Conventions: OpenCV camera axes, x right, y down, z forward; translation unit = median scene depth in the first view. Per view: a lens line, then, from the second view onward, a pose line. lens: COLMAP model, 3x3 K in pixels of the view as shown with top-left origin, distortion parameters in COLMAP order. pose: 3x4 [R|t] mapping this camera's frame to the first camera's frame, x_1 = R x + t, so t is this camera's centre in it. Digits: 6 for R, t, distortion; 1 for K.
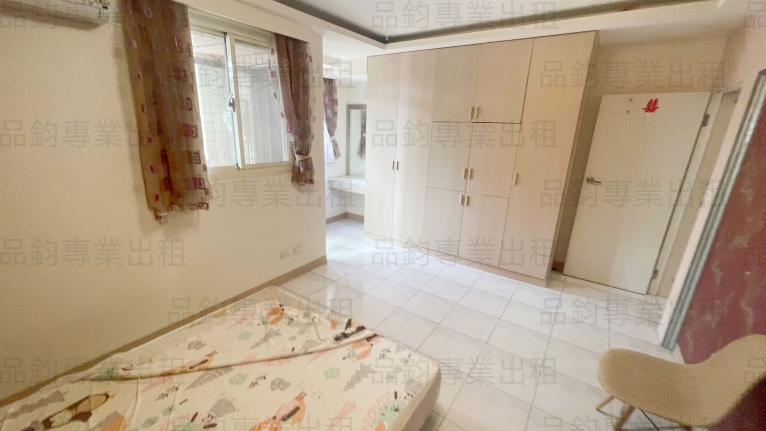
lens RADIAL K [[308.2, 0, 382.7], [0, 308.2, 212.1], [0, 0, 1]] dist [0.001520, 0.000175]
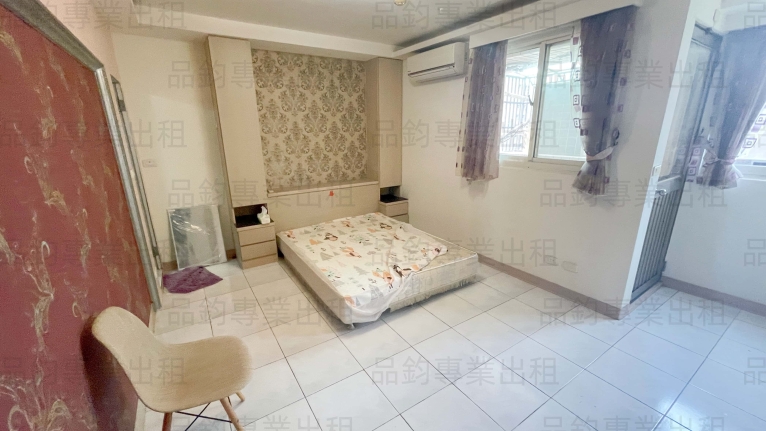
lens RADIAL K [[308.2, 0, 383.6], [0, 308.2, 219.4], [0, 0, 1]] dist [0.001520, 0.000175]
pose [[-0.370628, 0.227481, -0.900493, 1.207224], [-0.260190, 0.905291, 0.335783, -0.280384], [0.891592, 0.358750, -0.276338, 1.364226]]
